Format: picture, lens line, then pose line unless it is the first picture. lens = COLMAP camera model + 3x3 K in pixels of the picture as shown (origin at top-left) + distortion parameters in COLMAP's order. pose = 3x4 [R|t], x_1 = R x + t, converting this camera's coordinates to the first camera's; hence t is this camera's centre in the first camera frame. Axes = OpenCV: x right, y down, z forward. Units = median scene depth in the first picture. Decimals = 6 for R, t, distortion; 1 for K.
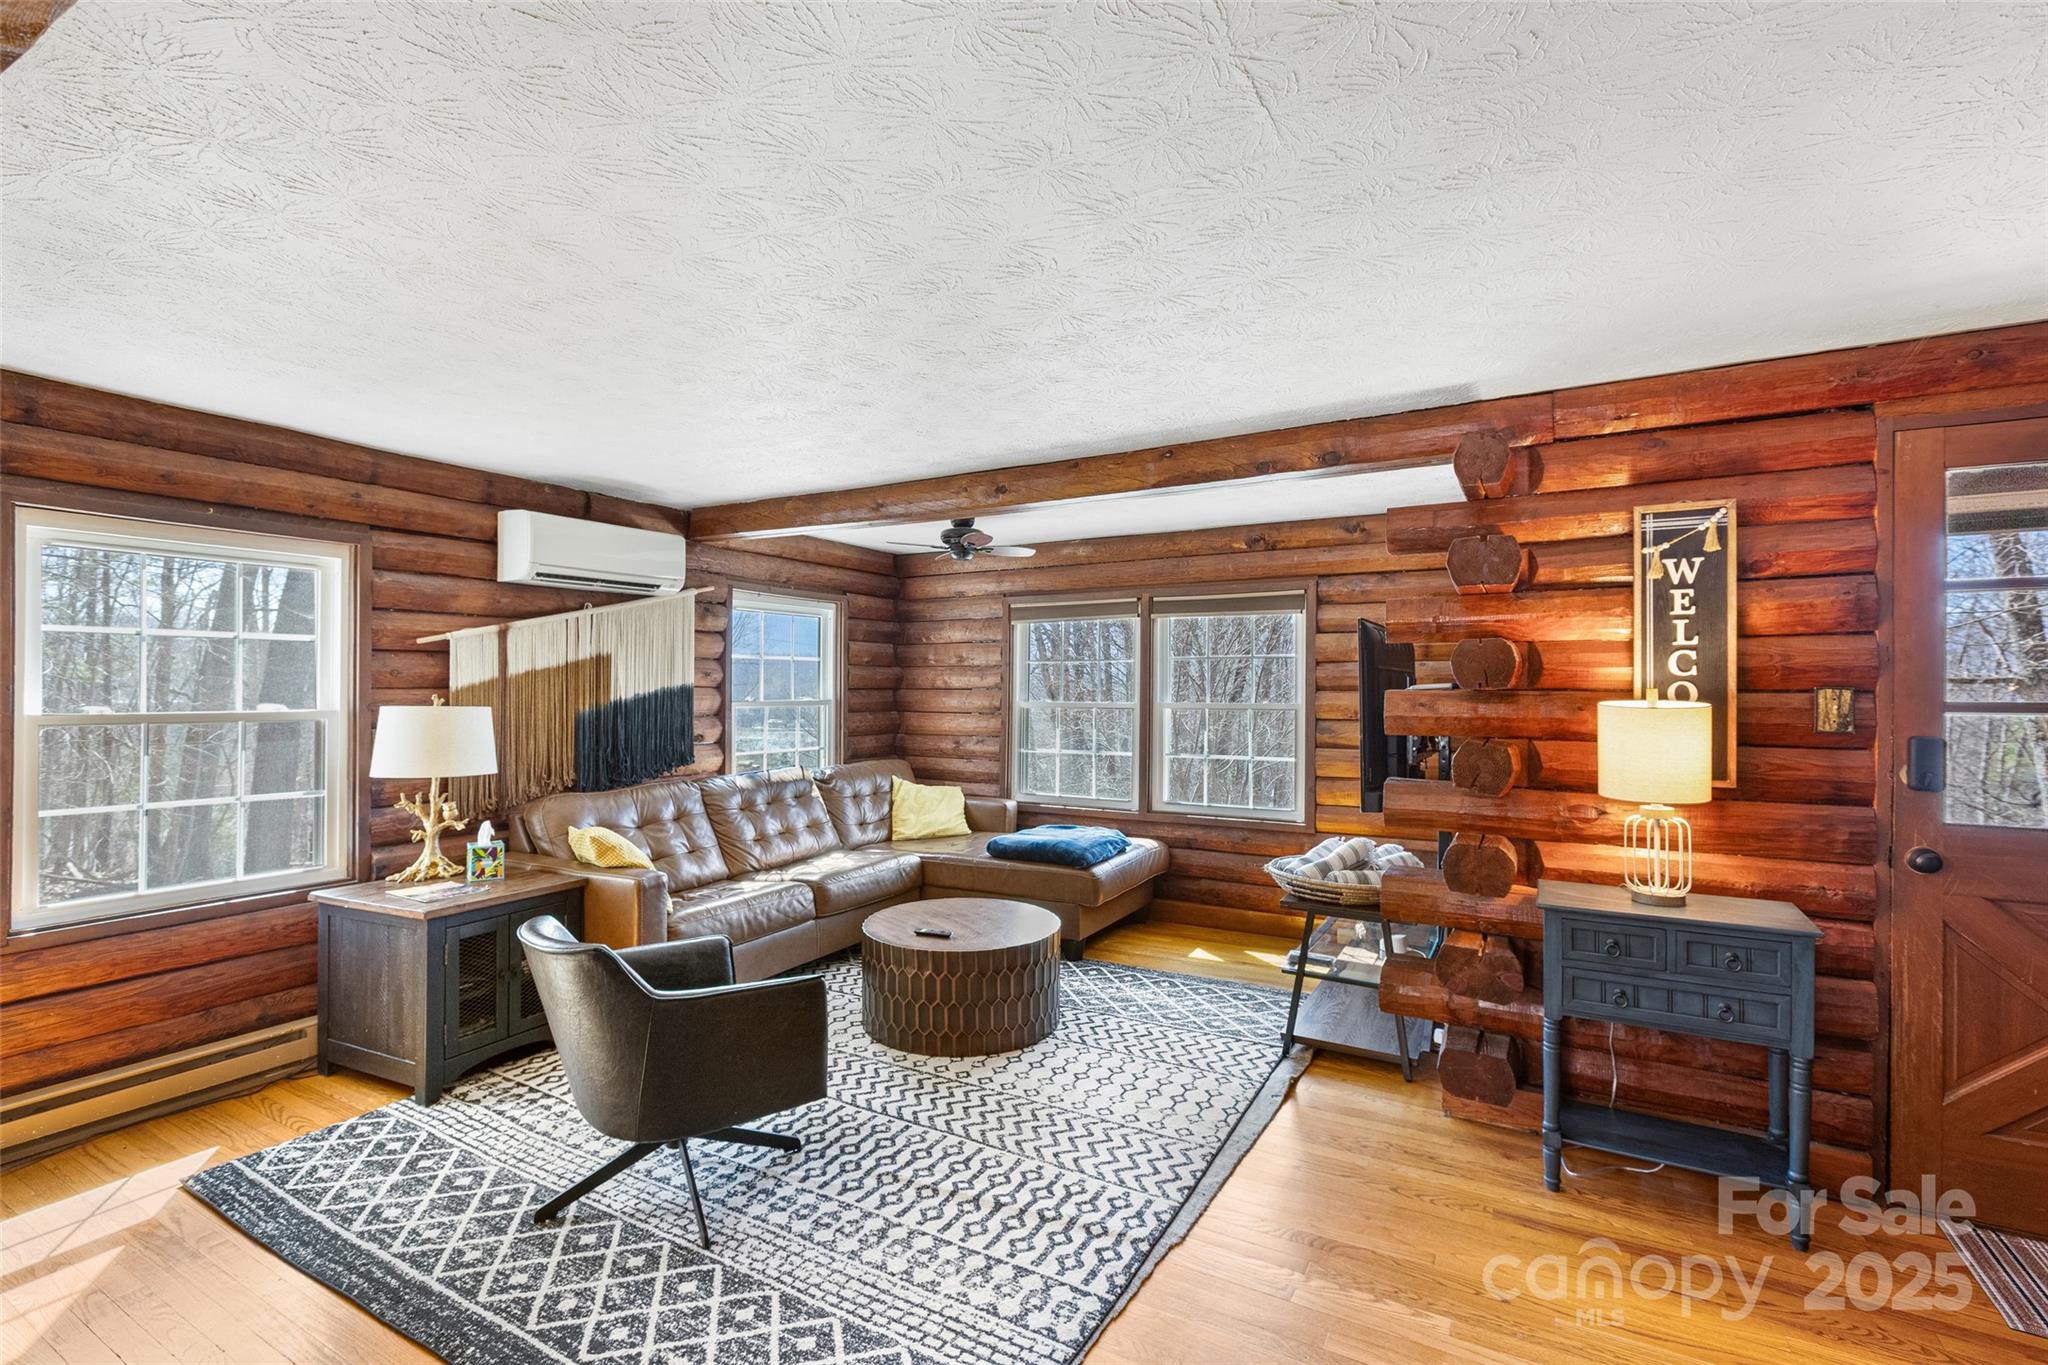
lens RADIAL K [[925.8, 0, 1012.3], [0, 925.8, 677.9], [0, 0, 1]] dist [-0.000316, -0.000235]
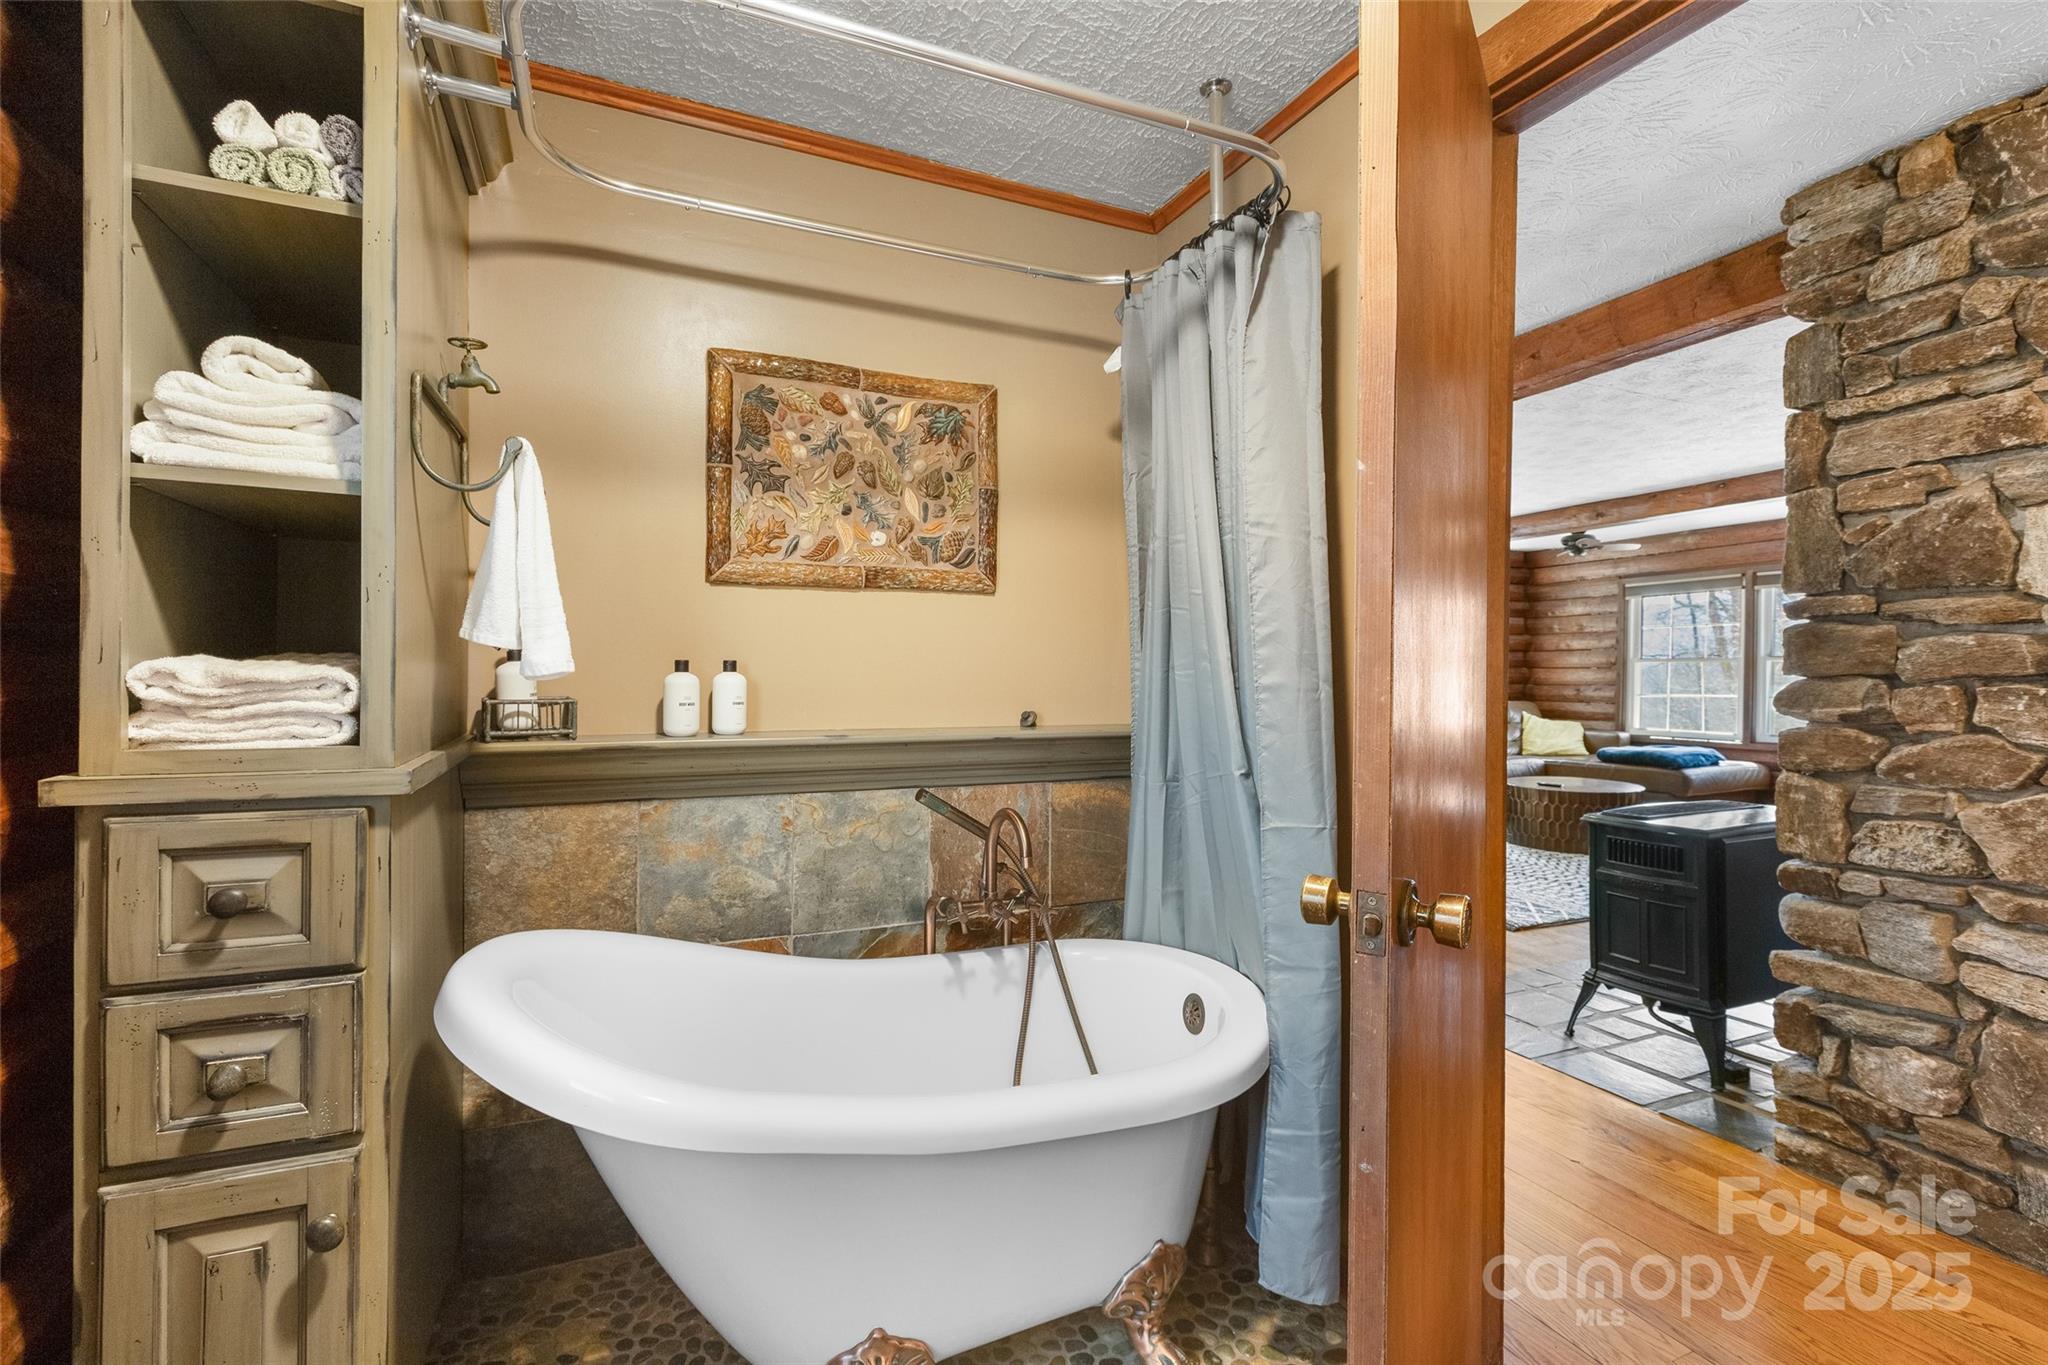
lens RADIAL K [[925.8, 0, 1012.3], [0, 925.8, 677.9], [0, 0, 1]] dist [-0.000316, -0.000235]
pose [[0.805547, 0.003628, -0.592520, 0.075949], [0.002181, 0.999956, 0.009088, 0.039299], [0.592527, -0.008613, 0.805504, -0.570507]]
